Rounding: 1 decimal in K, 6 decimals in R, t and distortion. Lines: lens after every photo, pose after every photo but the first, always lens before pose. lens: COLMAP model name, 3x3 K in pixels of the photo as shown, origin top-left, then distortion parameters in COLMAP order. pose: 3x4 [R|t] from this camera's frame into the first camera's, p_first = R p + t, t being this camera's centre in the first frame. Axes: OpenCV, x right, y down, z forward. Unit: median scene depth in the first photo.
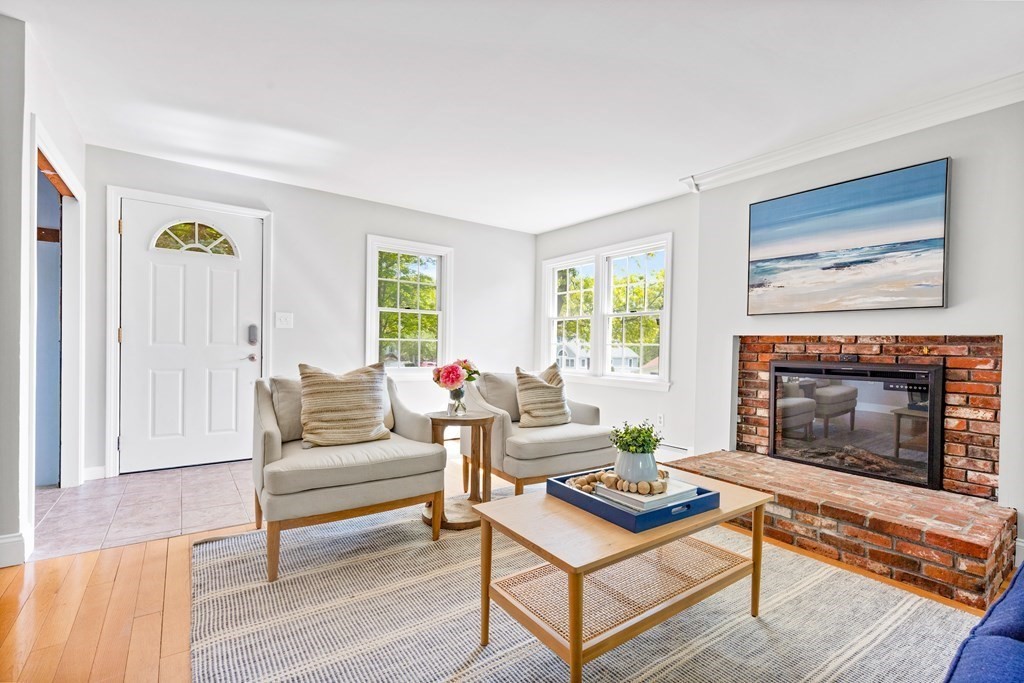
lens RADIAL K [[464.4, 0, 513.4], [0, 464.4, 348.9], [0, 0, 1]] dist [0.013902, -0.004058]
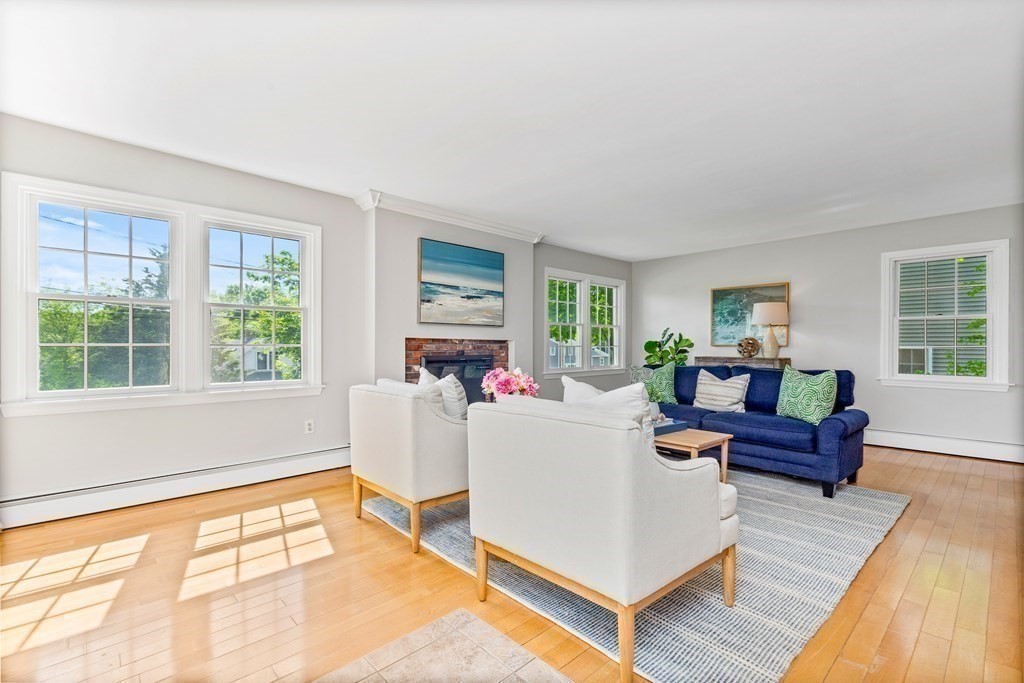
lens RADIAL K [[464.4, 0, 513.0], [0, 464.4, 342.9], [0, 0, 1]] dist [0.013902, -0.004058]
pose [[-0.130014, -0.014266, 0.991409, -0.912012], [0.000753, 0.999895, 0.014487, -0.037931], [-0.991512, 0.002630, -0.129990, 1.013457]]
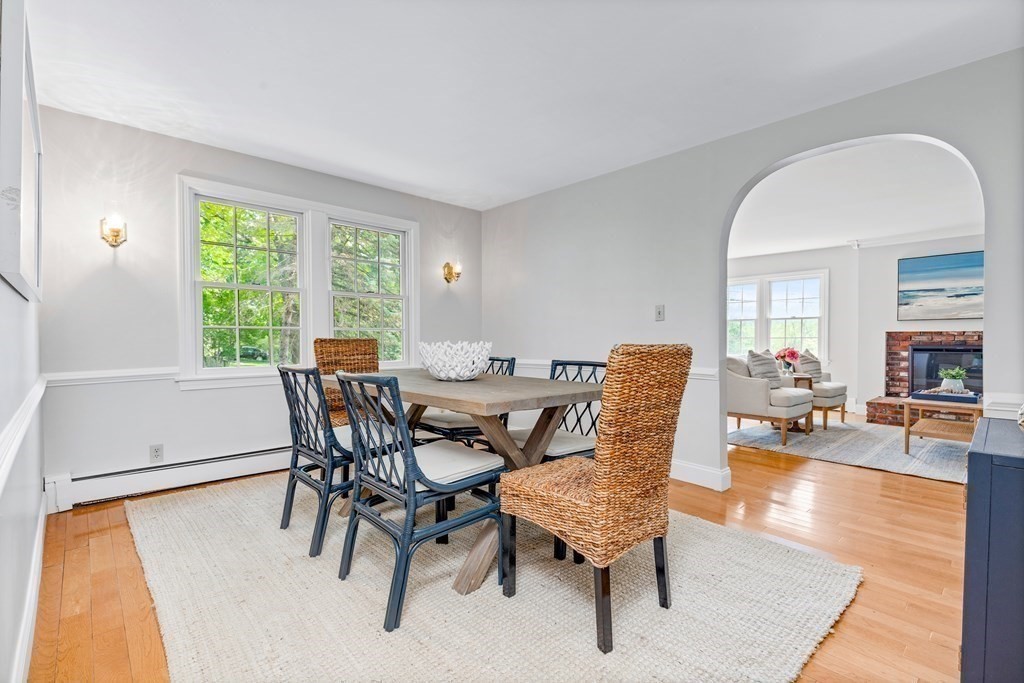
lens RADIAL K [[464.4, 0, 511.6], [0, 464.4, 344.6], [0, 0, 1]] dist [0.013902, -0.004058]
pose [[0.992152, -0.019653, 0.123481, -1.352045], [0.019262, 0.999805, 0.004366, -0.016898], [-0.123543, -0.001953, 0.992337, -0.693087]]
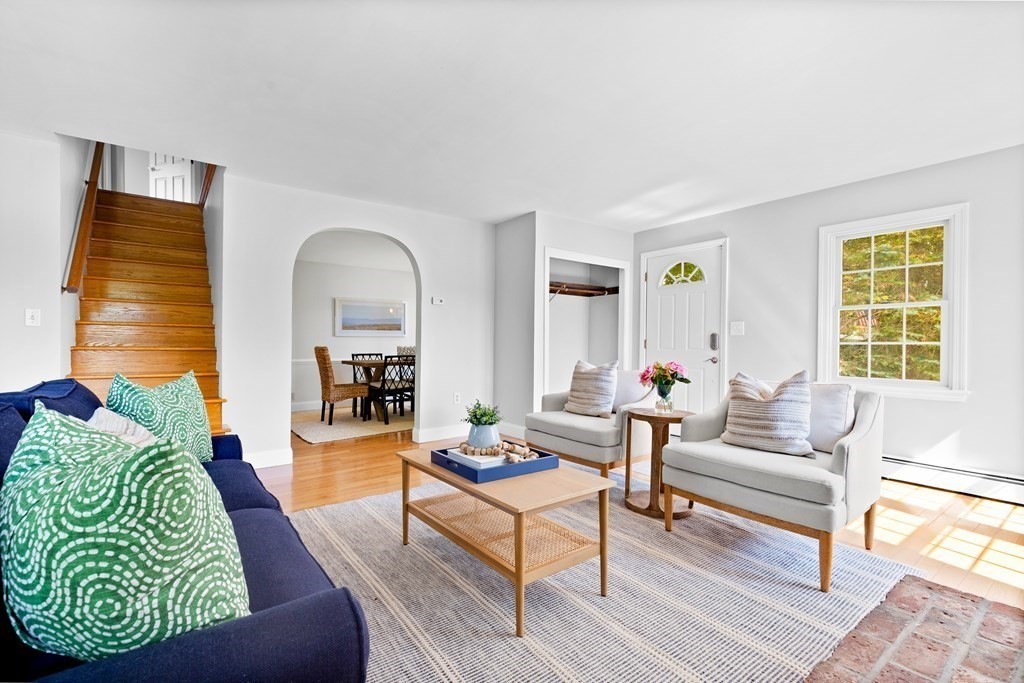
lens RADIAL K [[464.4, 0, 511.1], [0, 464.4, 347.0], [0, 0, 1]] dist [0.013902, -0.004058]
pose [[0.021107, -0.010949, -0.999717, 0.859305], [-0.015558, 0.999815, -0.011279, 0.007715], [0.999656, 0.015792, 0.020933, 0.569555]]
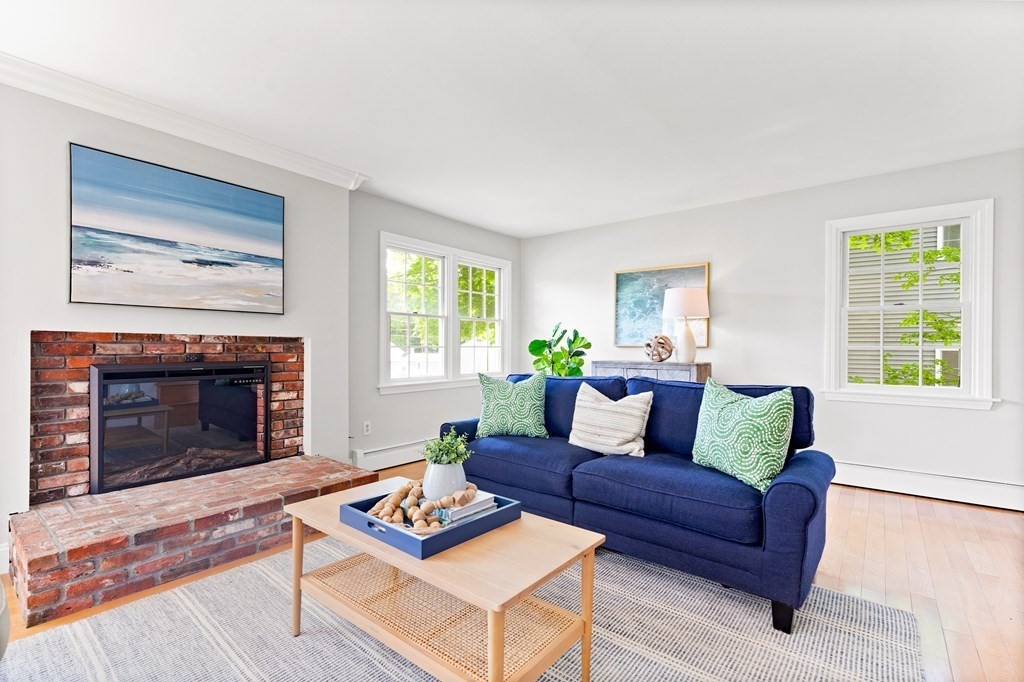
lens RADIAL K [[464.4, 0, 513.2], [0, 464.4, 349.3], [0, 0, 1]] dist [0.013902, -0.004058]
pose [[-0.268348, -0.024877, 0.963001, -0.386426], [-0.001599, 0.999677, 0.025378, -0.023280], [-0.963321, 0.005271, -0.268301, 0.613970]]
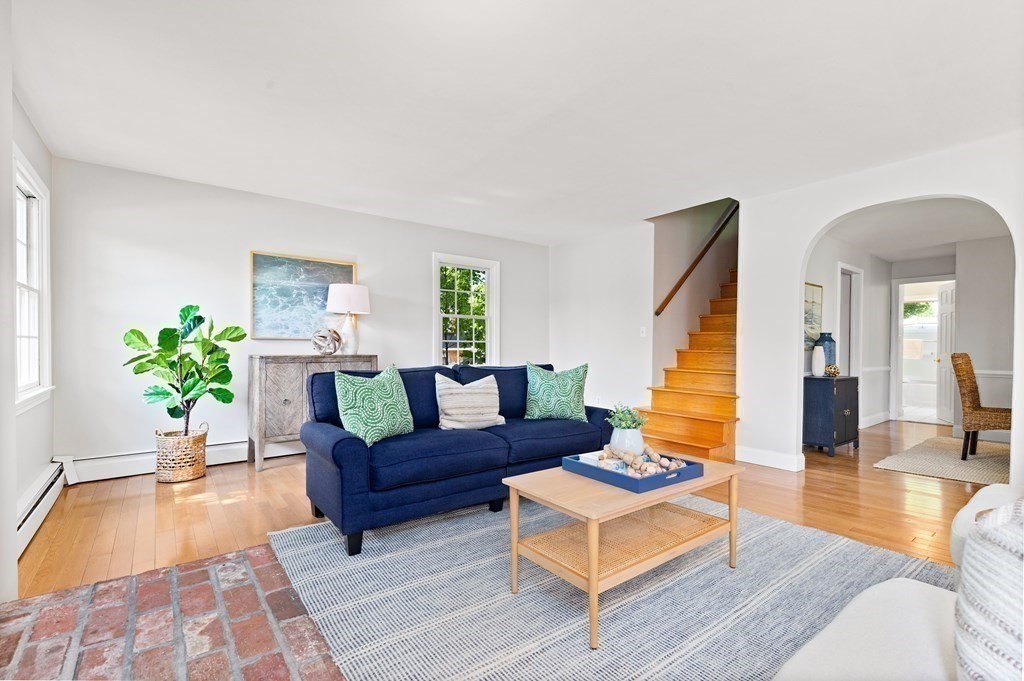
lens RADIAL K [[464.4, 0, 511.9], [0, 464.4, 341.9], [0, 0, 1]] dist [0.013902, -0.004058]
pose [[-0.999178, -0.026421, -0.030730, 0.339065], [-0.026541, 0.999642, 0.003514, -0.008600], [0.030626, 0.004327, -0.999522, 1.241308]]
